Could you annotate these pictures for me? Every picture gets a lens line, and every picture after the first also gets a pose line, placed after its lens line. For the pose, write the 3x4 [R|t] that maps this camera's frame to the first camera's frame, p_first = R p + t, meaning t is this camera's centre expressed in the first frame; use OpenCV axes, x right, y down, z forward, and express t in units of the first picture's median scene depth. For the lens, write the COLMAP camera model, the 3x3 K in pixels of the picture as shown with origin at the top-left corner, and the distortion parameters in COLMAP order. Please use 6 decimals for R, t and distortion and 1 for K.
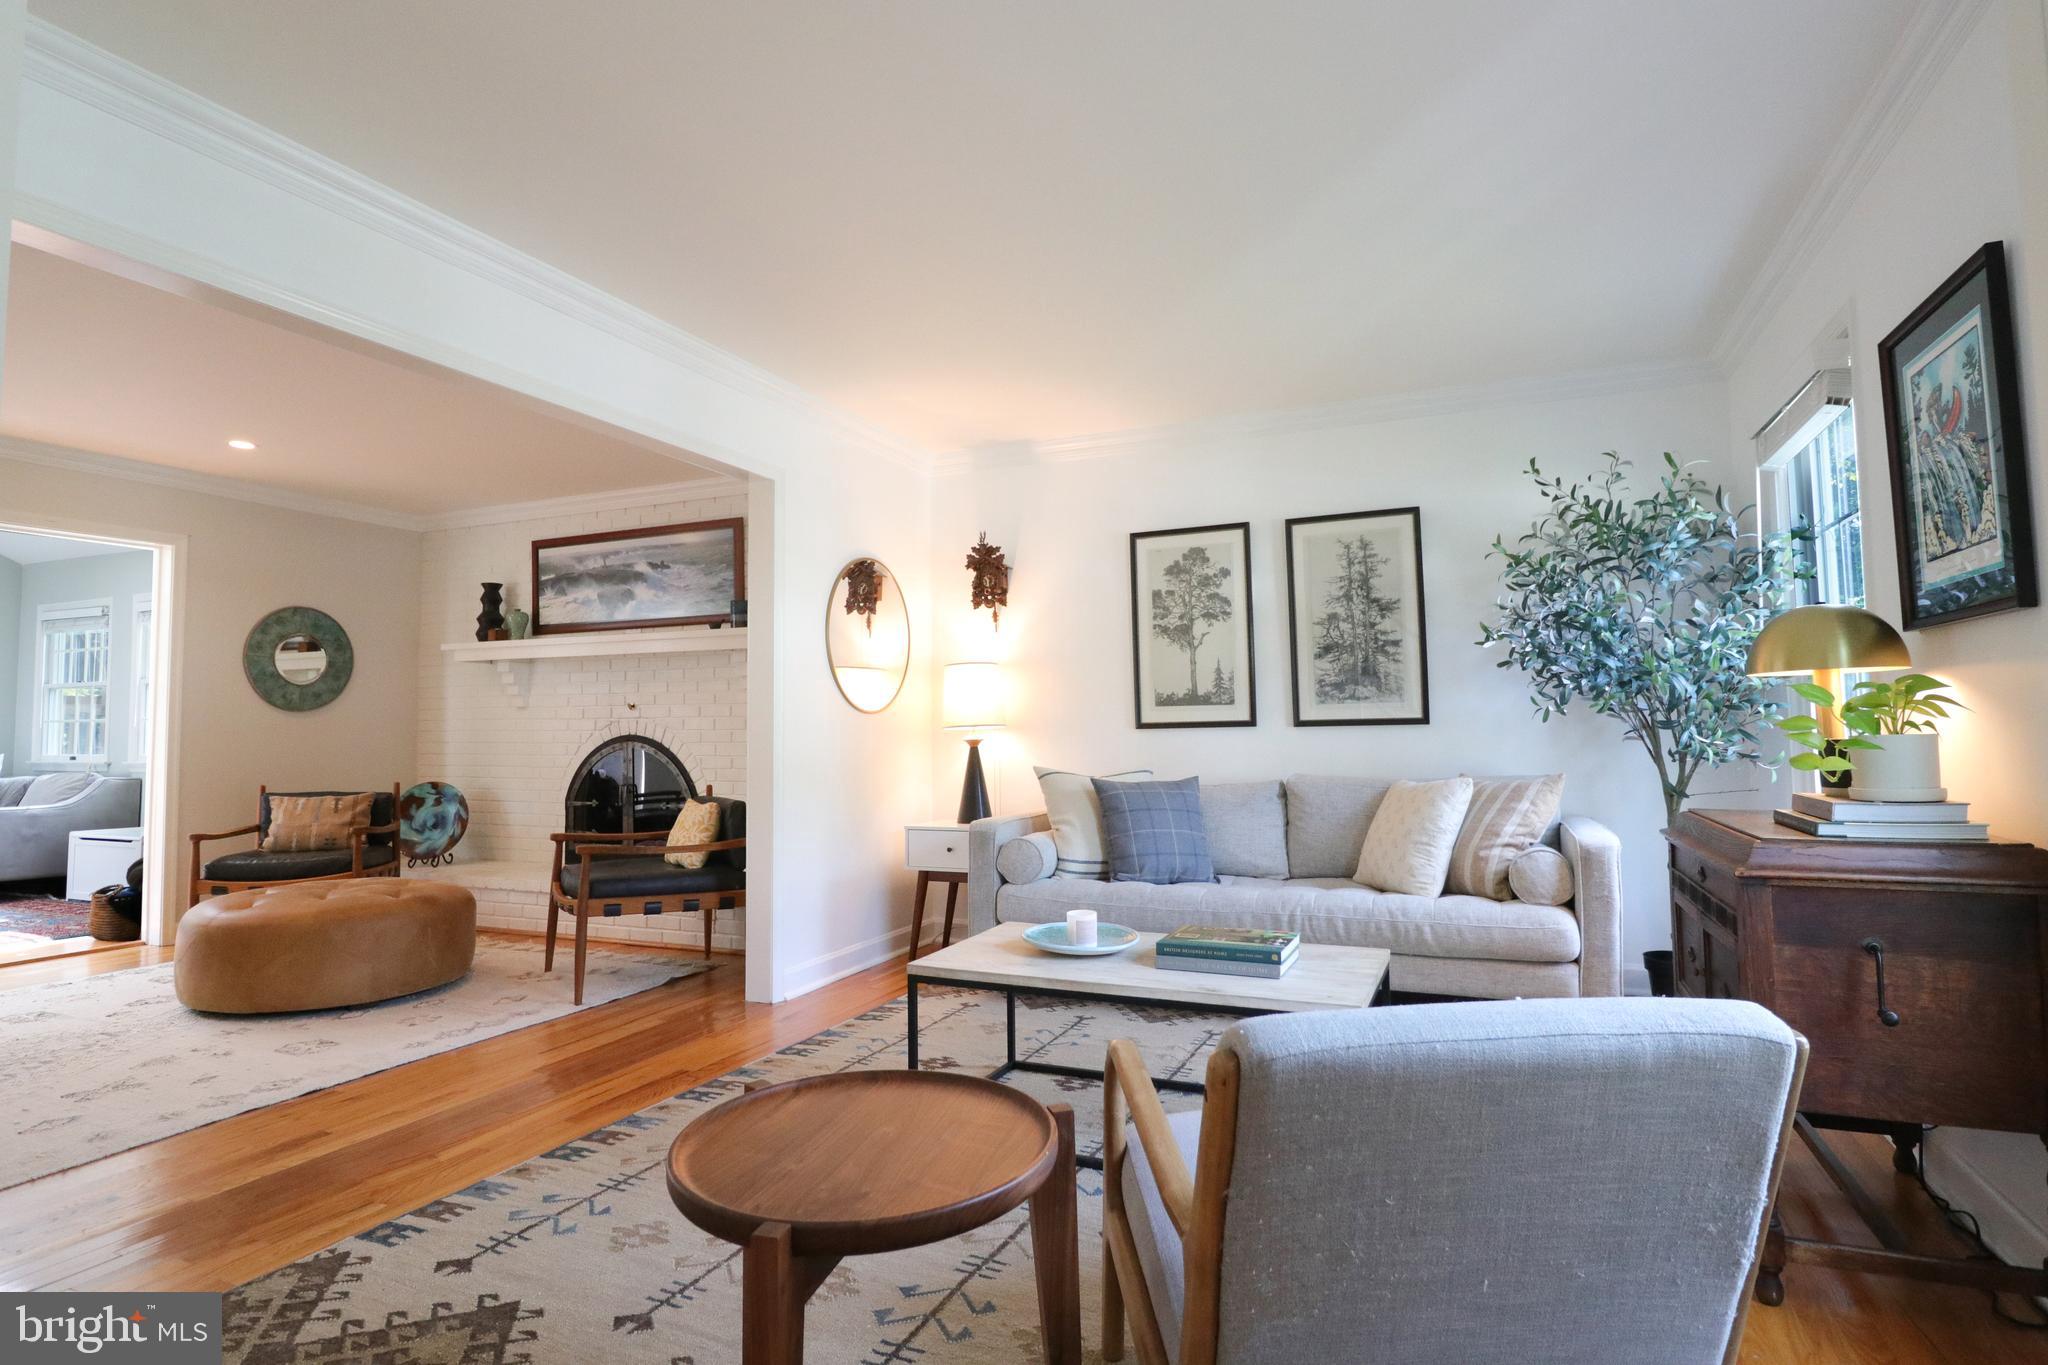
lens RADIAL K [[1055.9, 0, 1021.3], [0, 1055.9, 654.3], [0, 0, 1]] dist [-0.006659, -0.002588]
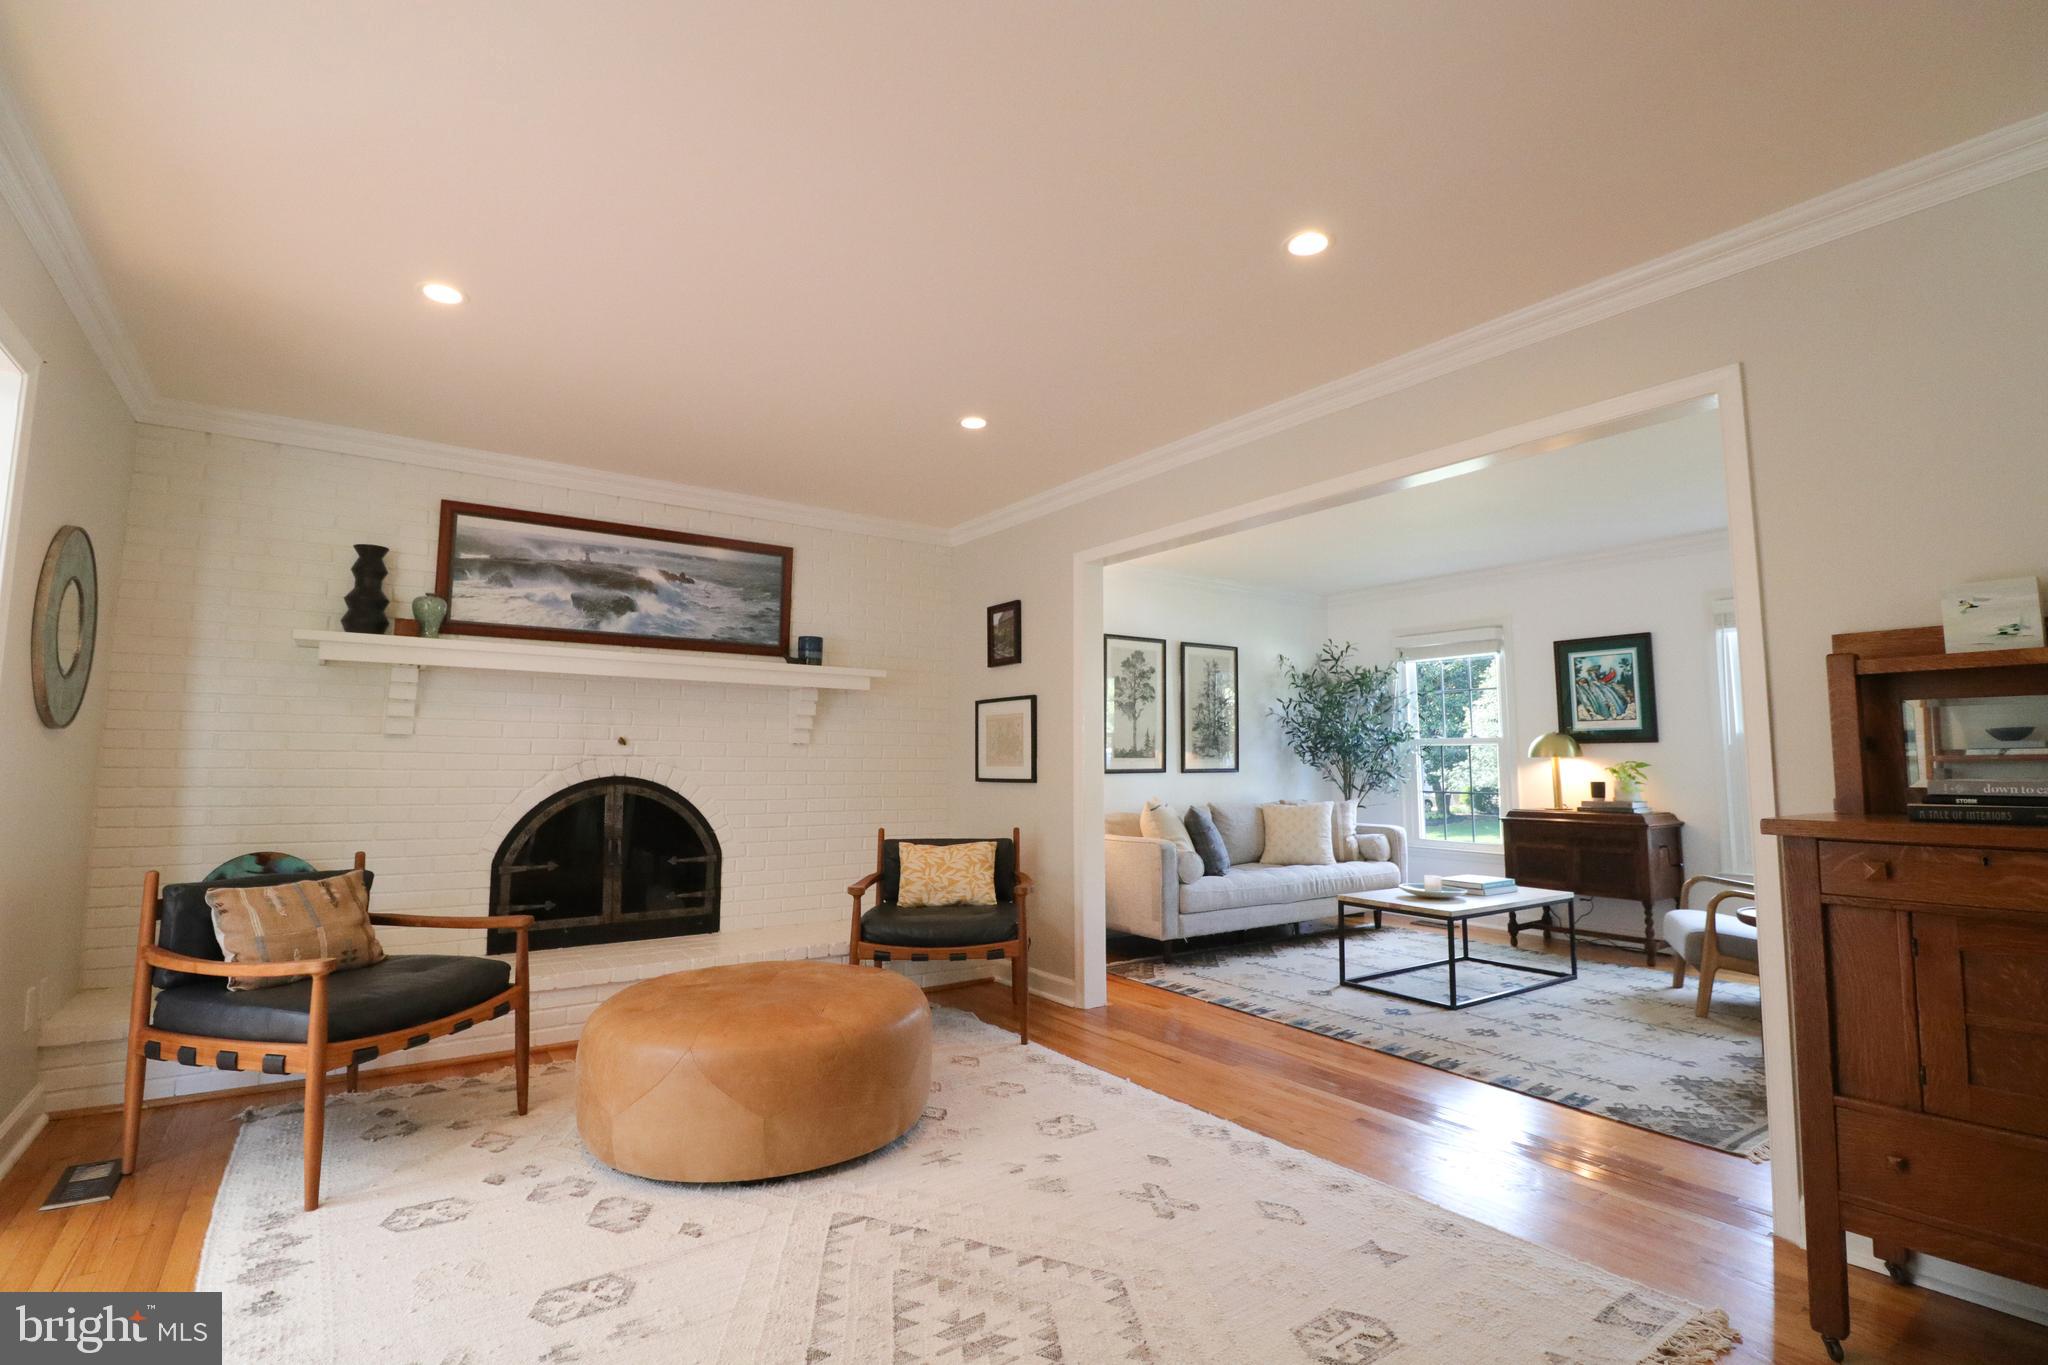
lens RADIAL K [[944.2, 0, 1025.2], [0, 944.2, 671.8], [0, 0, 1]] dist [-0.011139, -0.005420]
pose [[0.515561, 0.094961, 0.851574, -0.848879], [-0.069944, 0.995187, -0.068630, 0.024332], [-0.853993, -0.024179, 0.519722, 0.368513]]
